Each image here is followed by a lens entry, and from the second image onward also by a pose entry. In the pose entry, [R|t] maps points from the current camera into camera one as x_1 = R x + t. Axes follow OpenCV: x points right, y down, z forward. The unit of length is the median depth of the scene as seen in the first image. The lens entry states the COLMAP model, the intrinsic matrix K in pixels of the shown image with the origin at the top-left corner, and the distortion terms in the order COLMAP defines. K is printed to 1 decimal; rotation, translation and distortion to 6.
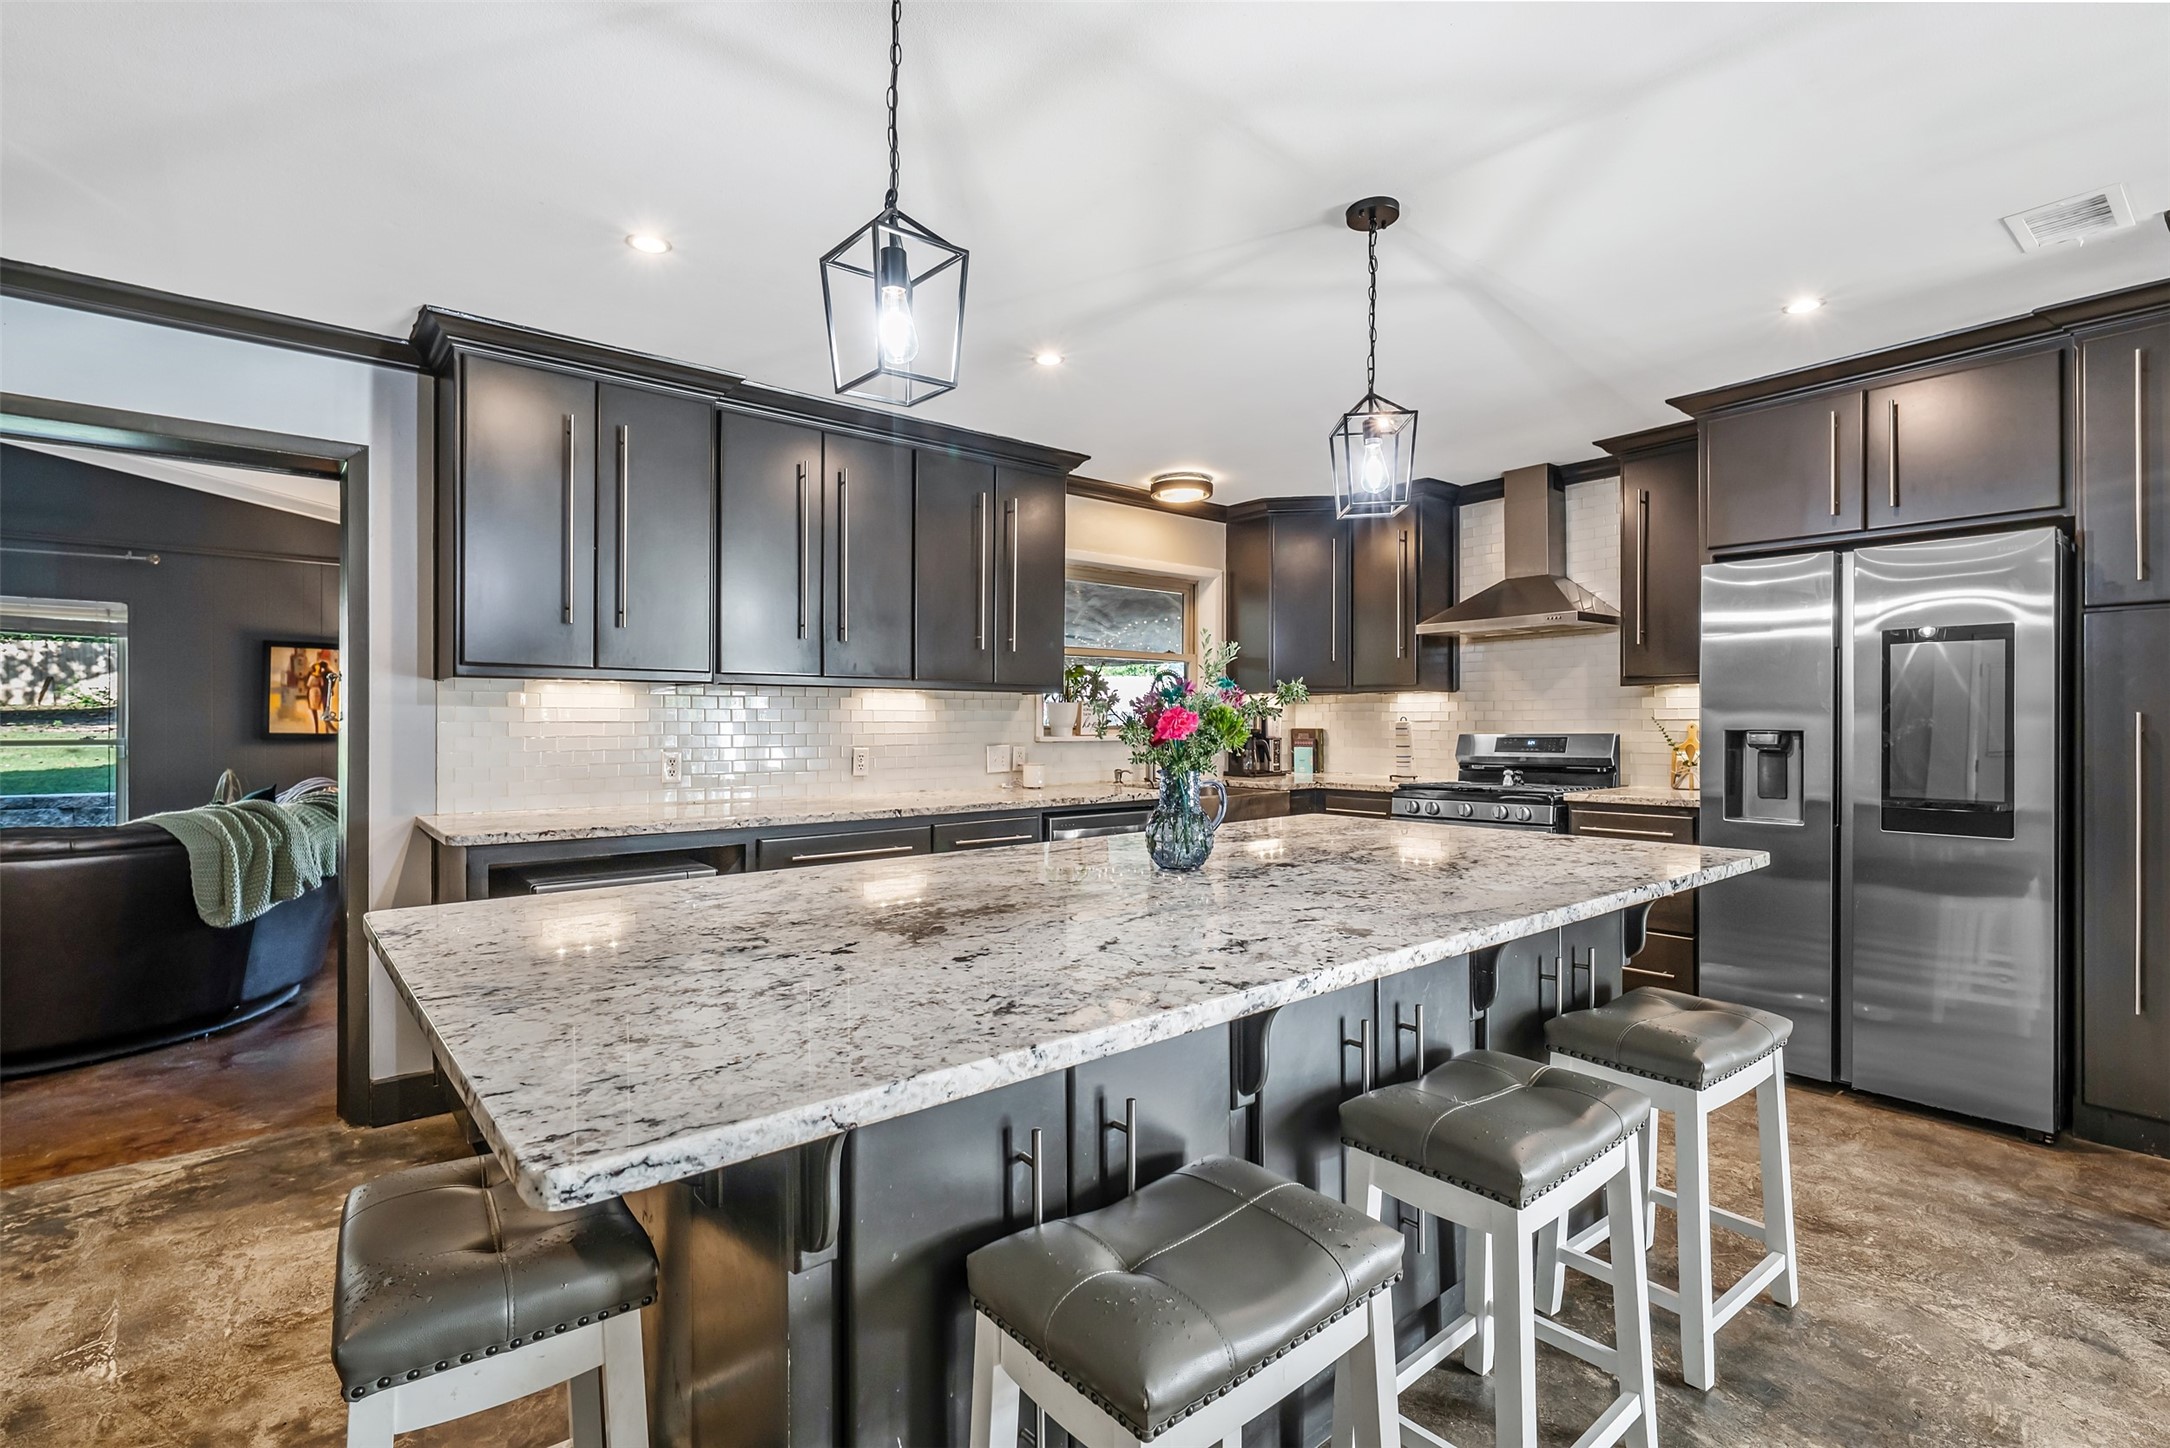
lens RADIAL K [[1028.1, 0, 1085.0], [0, 1028.1, 724.0], [0, 0, 1]] dist [0.001228, 0.000057]
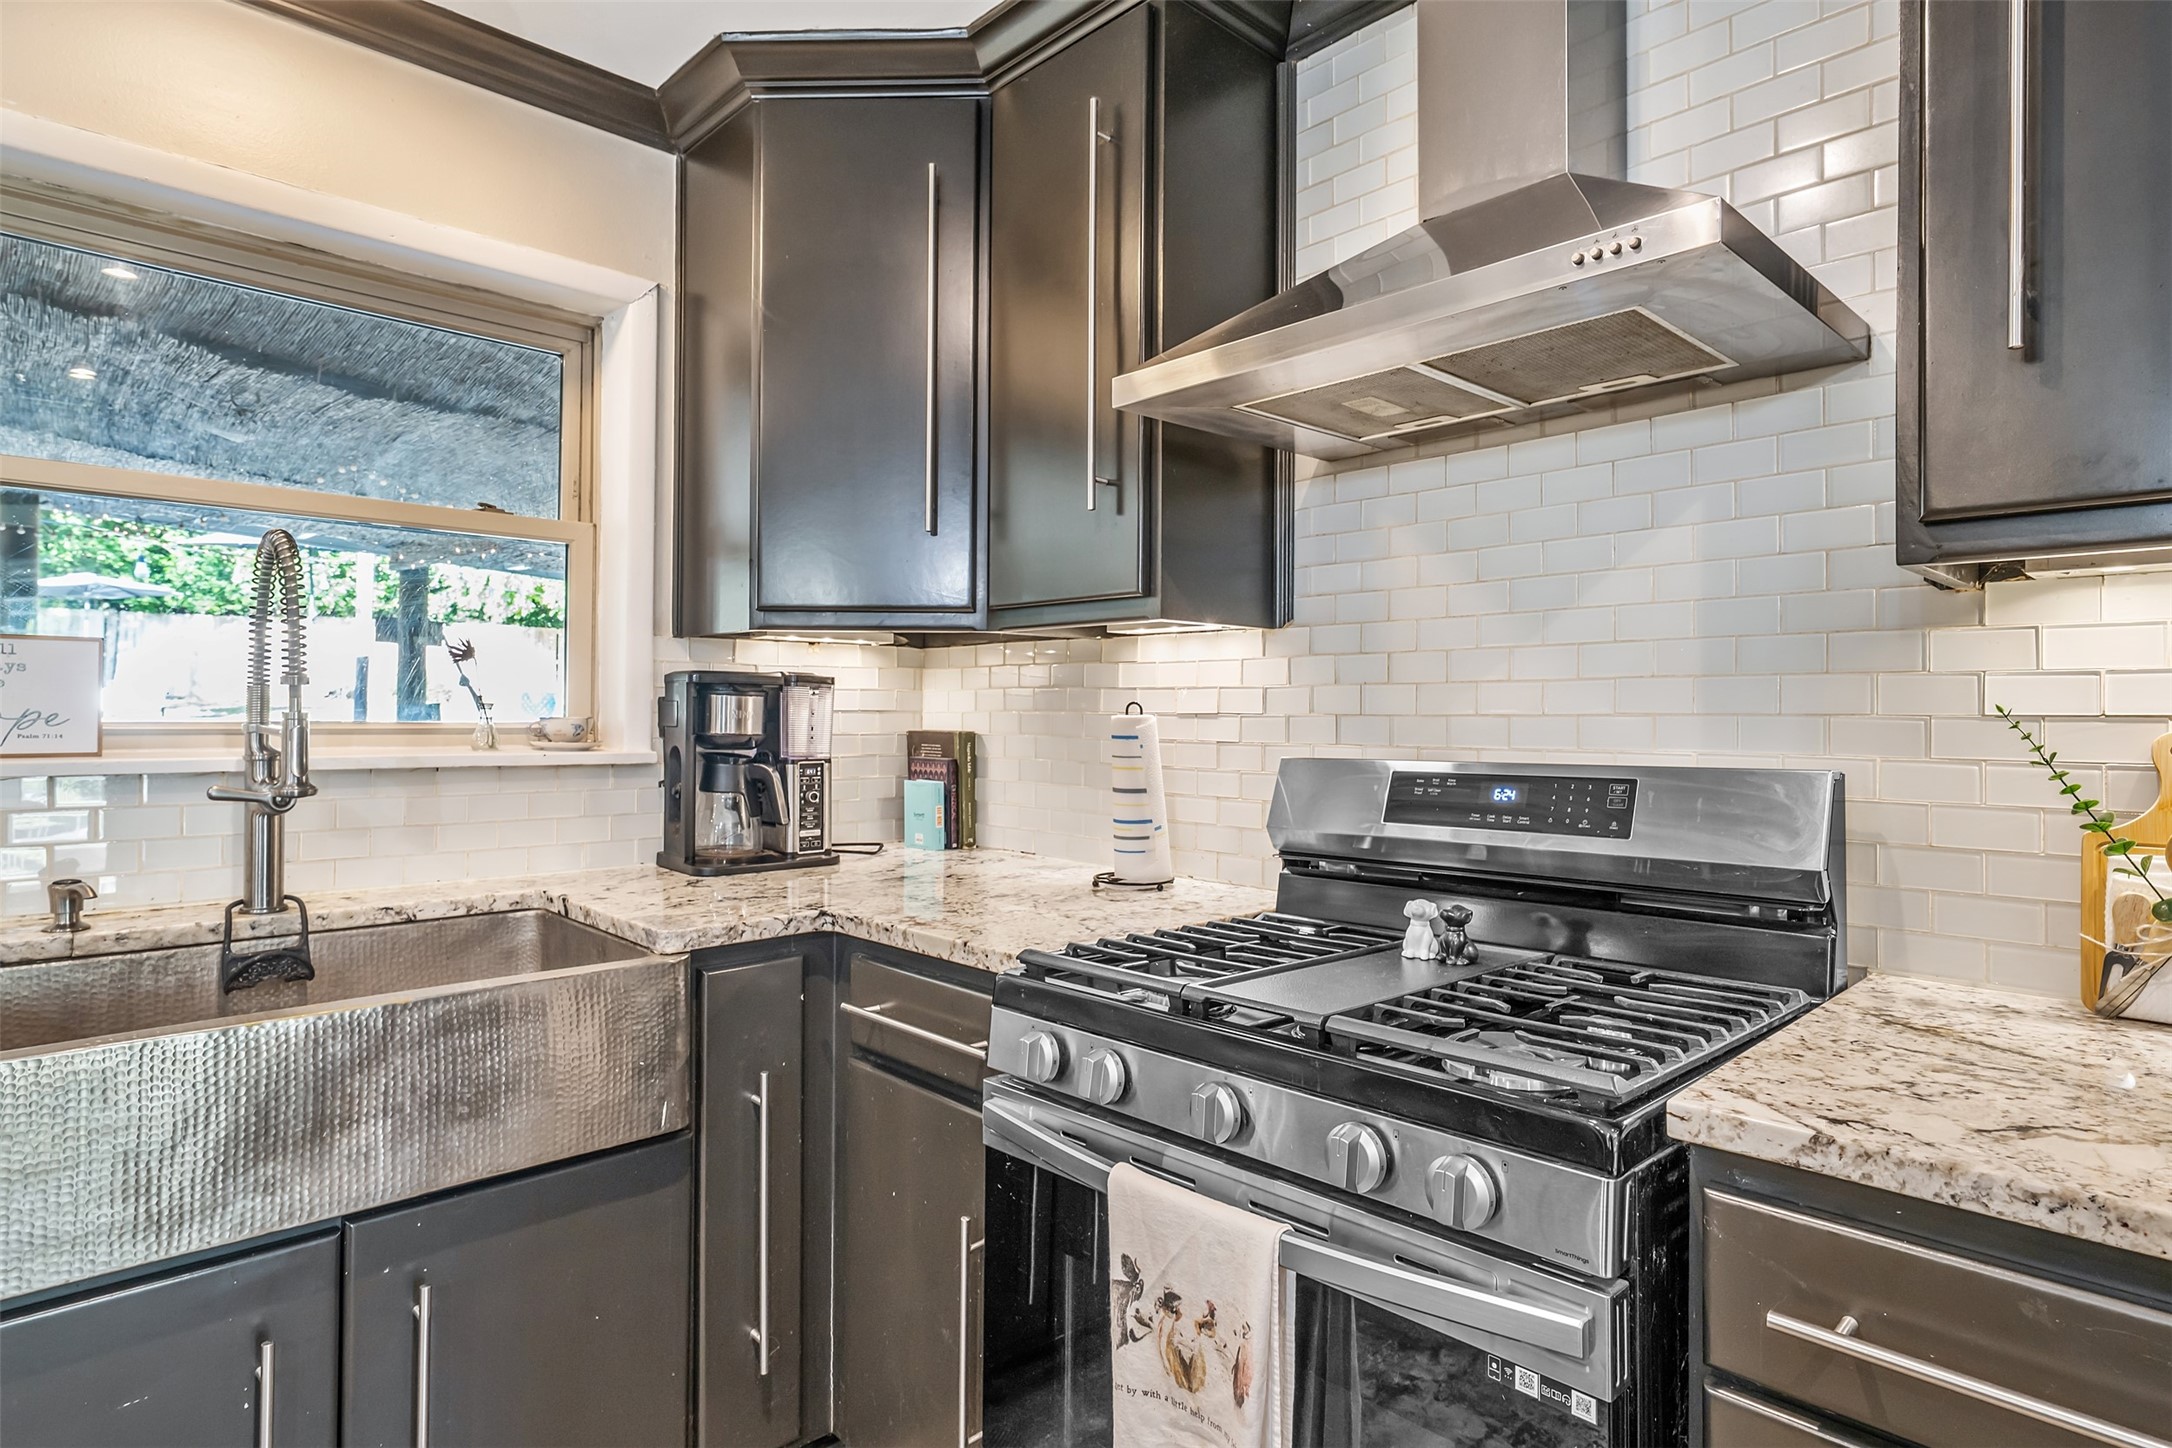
lens RADIAL K [[1173.3, 0, 1086.0], [0, 1173.3, 724.0], [0, 0, 1]] dist [-0.003251, -0.000324]
pose [[0.997686, 0.008153, 0.067502, 0.274093], [-0.008507, 0.999952, 0.004962, -0.001446], [-0.067458, -0.005525, 0.997707, 0.632243]]
